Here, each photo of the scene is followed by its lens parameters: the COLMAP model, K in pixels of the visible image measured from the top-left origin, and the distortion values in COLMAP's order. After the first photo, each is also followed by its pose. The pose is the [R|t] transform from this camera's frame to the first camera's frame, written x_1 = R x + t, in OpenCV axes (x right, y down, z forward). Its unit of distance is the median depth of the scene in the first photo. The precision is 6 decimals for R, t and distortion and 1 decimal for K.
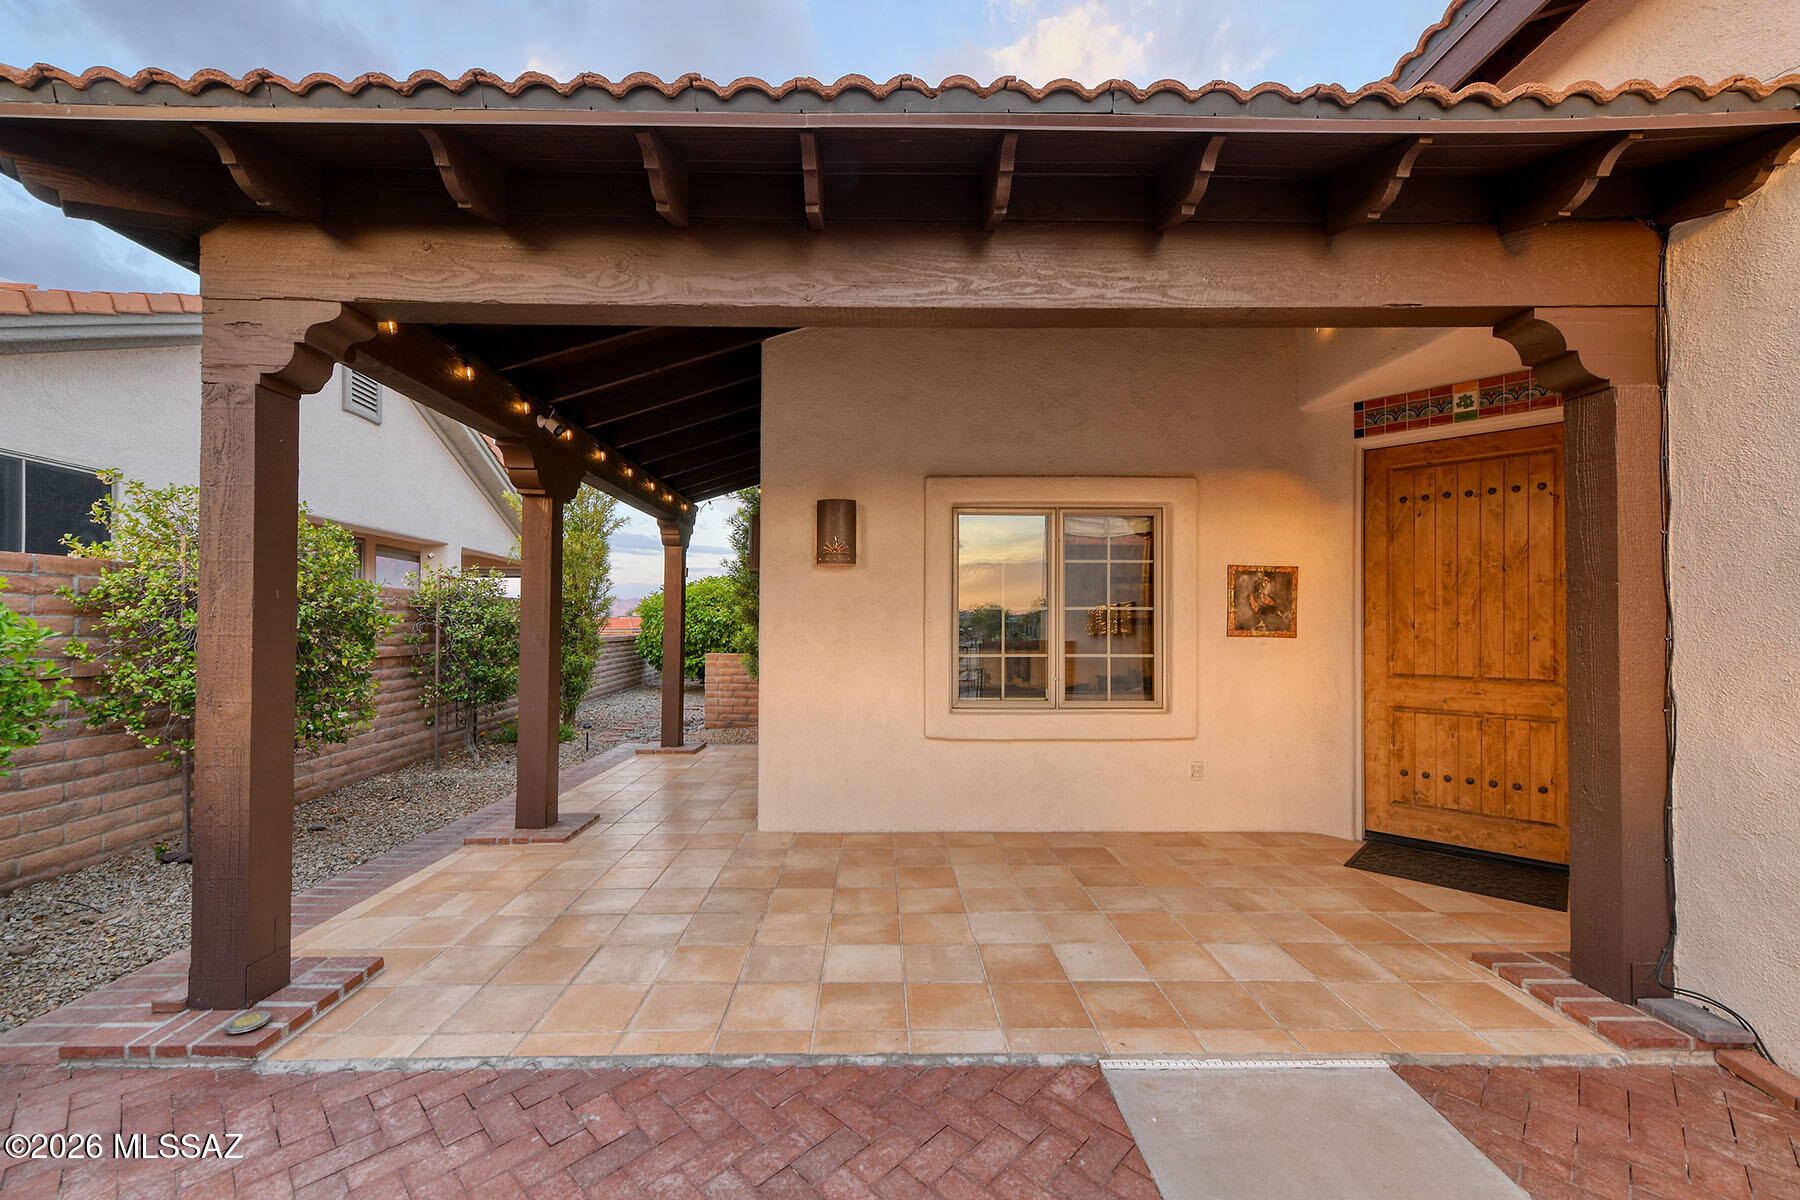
lens RADIAL K [[740.0, 0, 894.1], [0, 740.0, 616.5], [0, 0, 1]] dist [-0.000190, -0.000112]
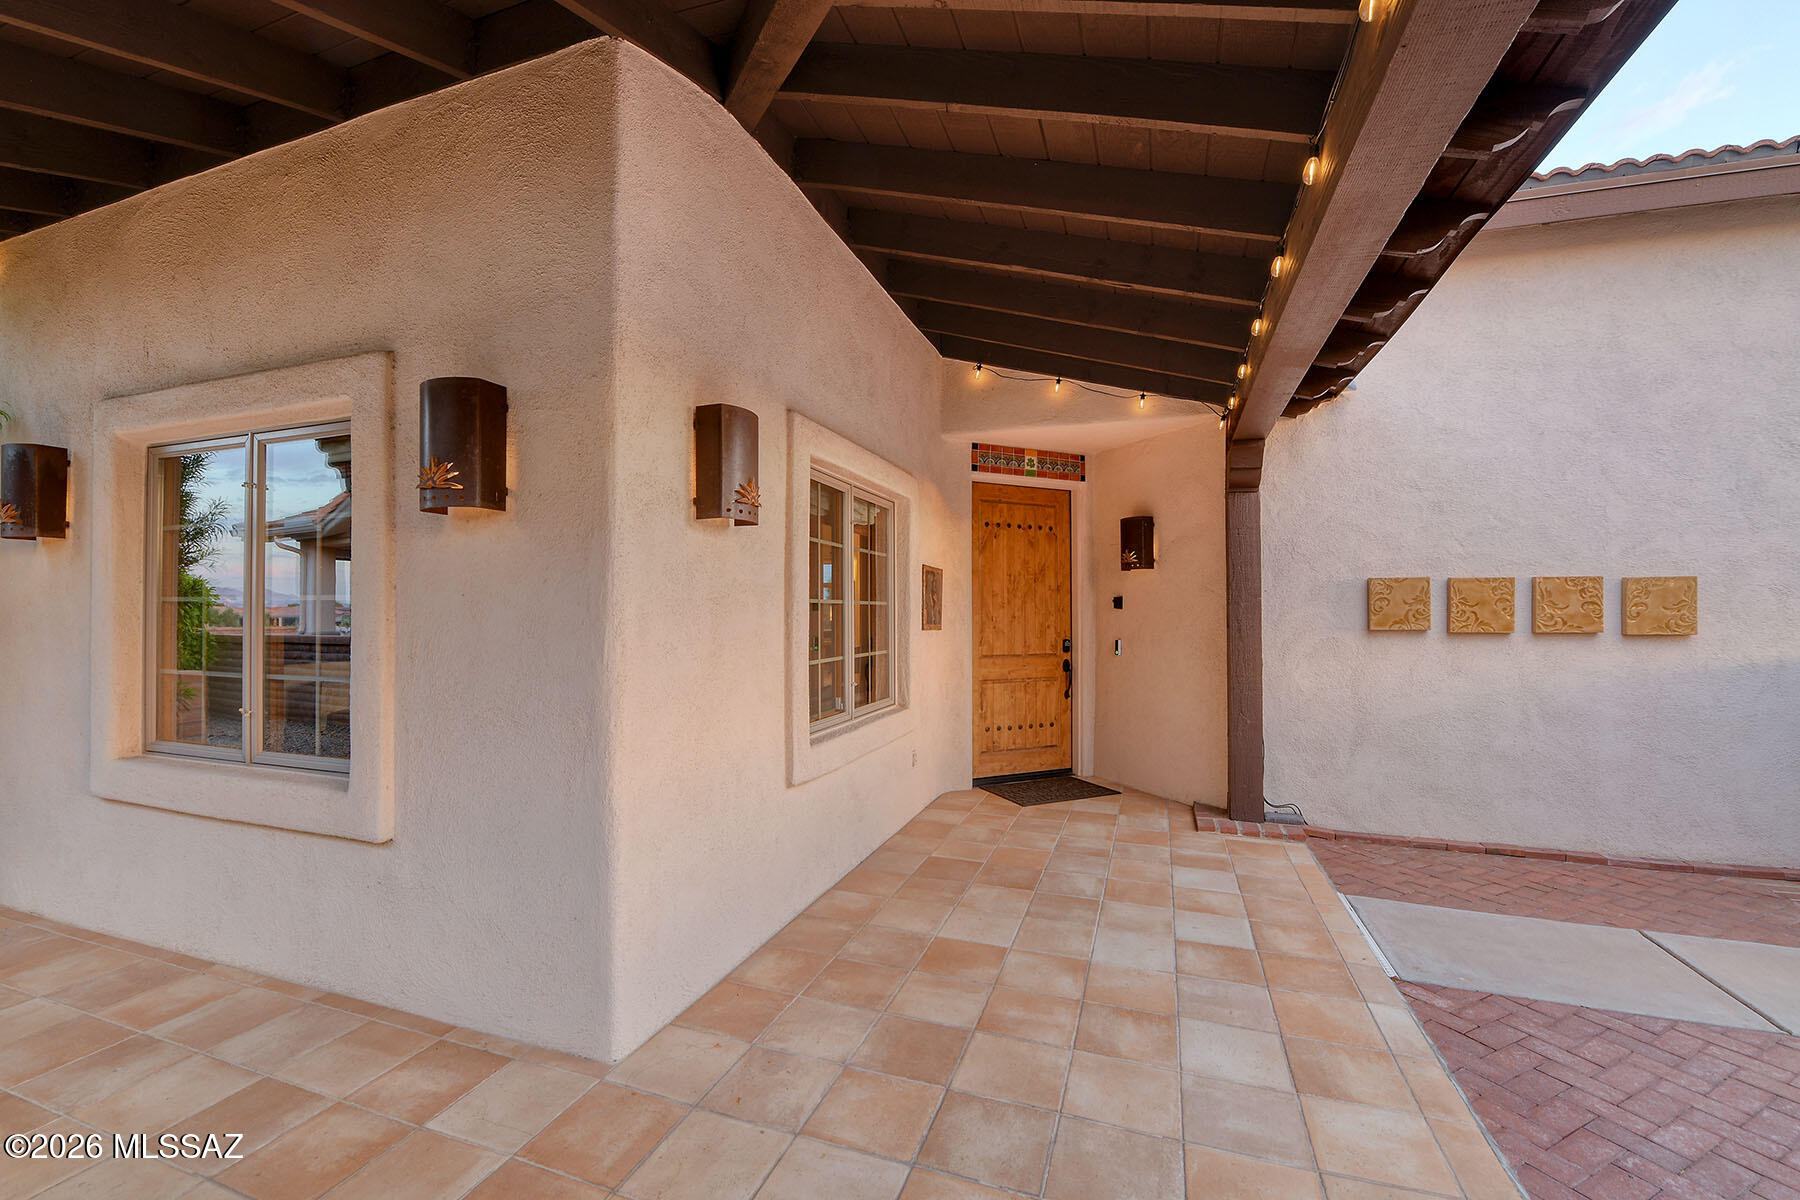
lens RADIAL K [[731.9, 0, 862.7], [0, 731.9, 605.9], [0, 0, 1]] dist [-0.014049, -0.004698]
pose [[0.338336, 0.007775, 0.940993, -0.664663], [-0.014410, 0.999891, -0.003081, -0.003791], [-0.940915, -0.012518, 0.338411, 0.812663]]
